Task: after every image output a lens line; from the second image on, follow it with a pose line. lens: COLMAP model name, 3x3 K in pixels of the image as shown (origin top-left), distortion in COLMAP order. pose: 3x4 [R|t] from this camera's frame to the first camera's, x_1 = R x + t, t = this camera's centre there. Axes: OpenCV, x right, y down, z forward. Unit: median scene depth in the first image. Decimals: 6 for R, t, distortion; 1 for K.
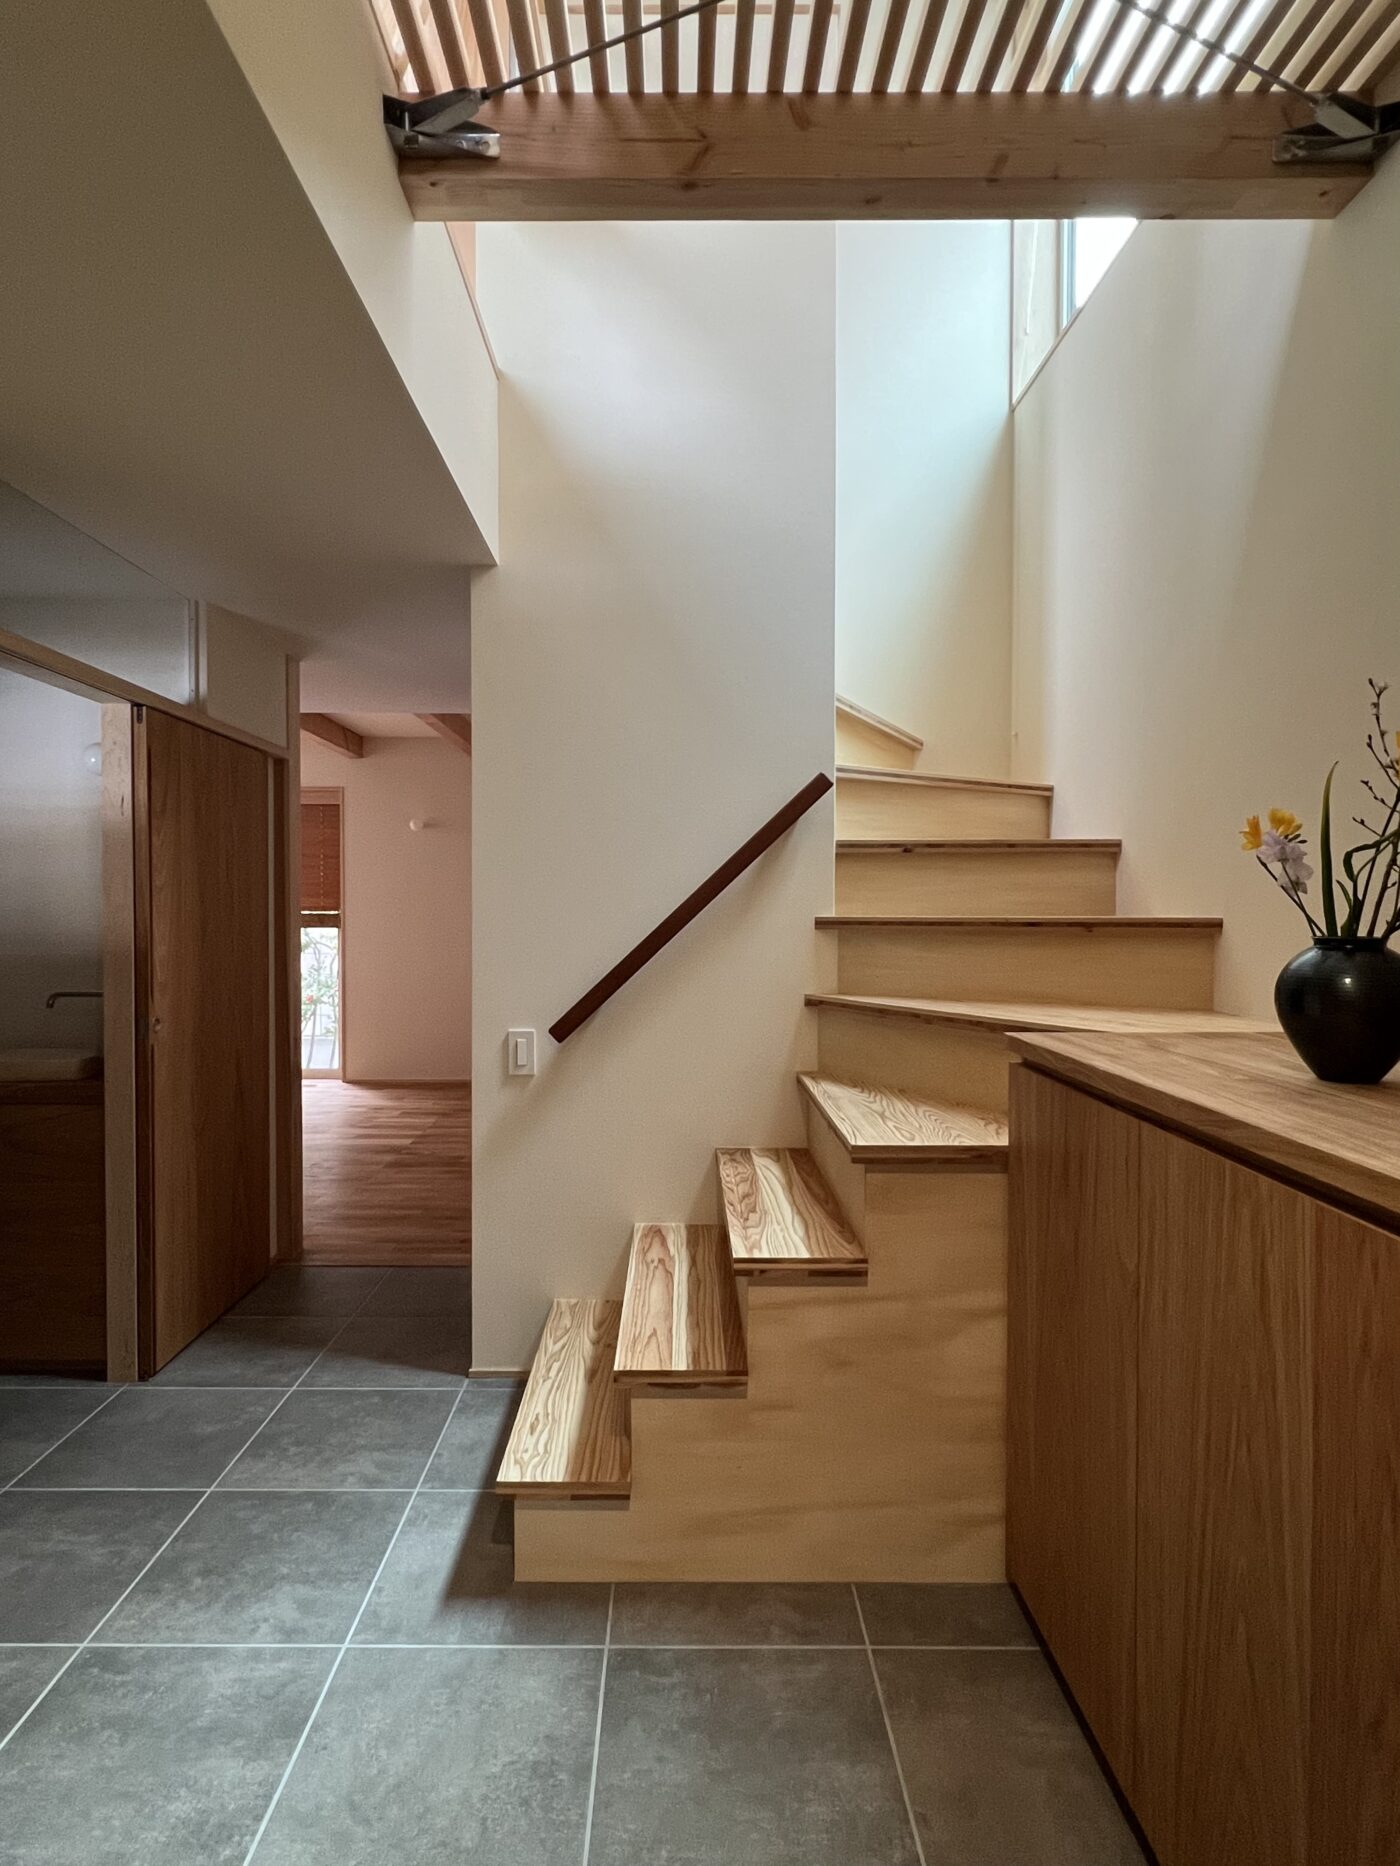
lens RADIAL K [[994.4, 0, 694.0], [0, 994.4, 928.7], [0, 0, 1]] dist [-0.001575, -0.000523]
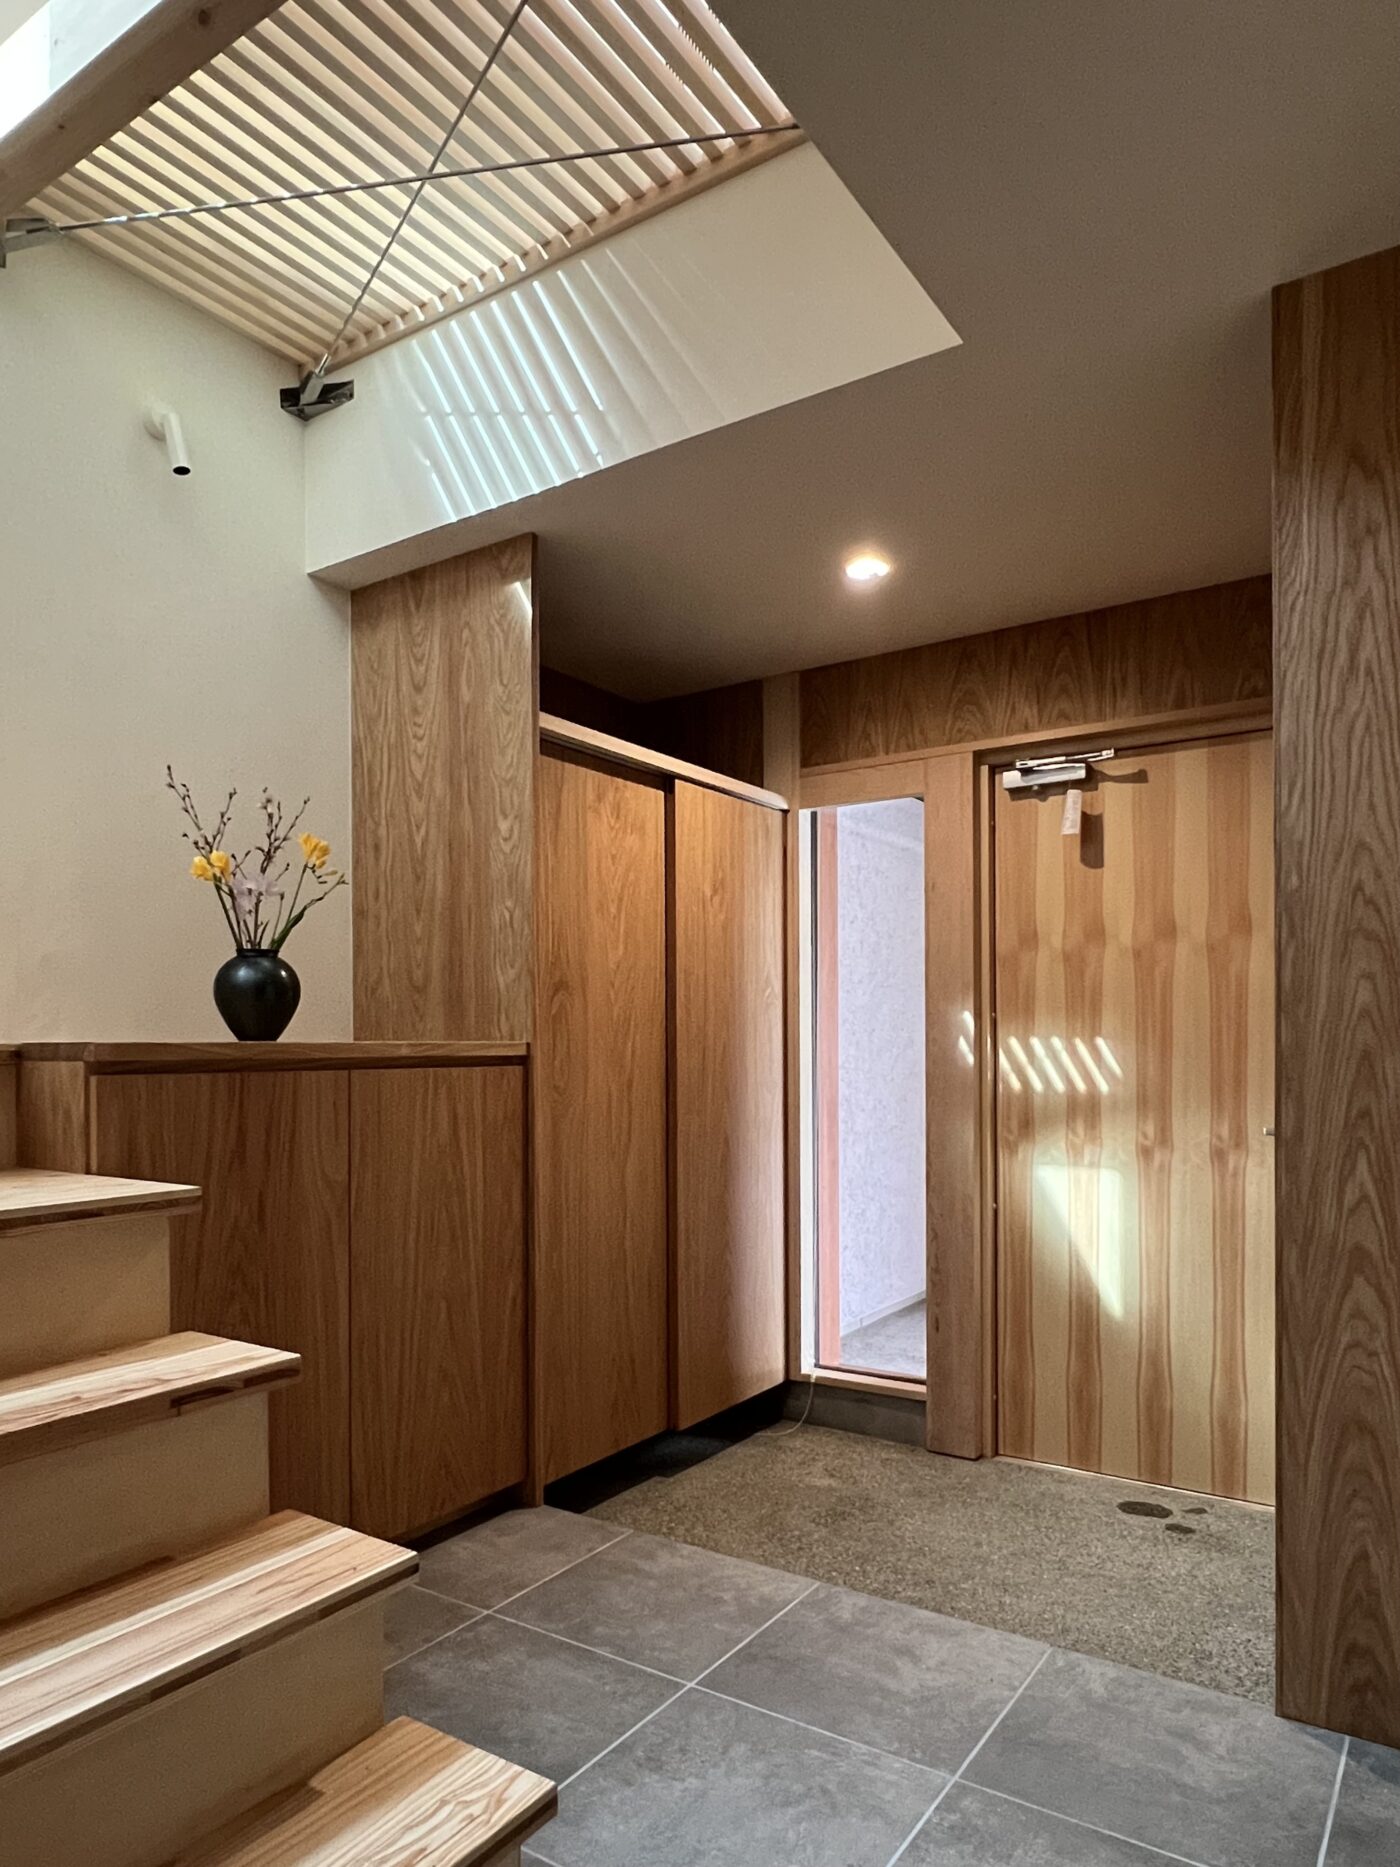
lens RADIAL K [[1178.6, 0, 698.6], [0, 1178.6, 932.7], [0, 0, 1]] dist [0.003712, -0.001018]
pose [[-0.832328, 0.054000, 0.551647, -0.893268], [0.012140, 0.996780, -0.079256, 0.124706], [-0.554151, -0.059270, -0.830303, 2.027279]]
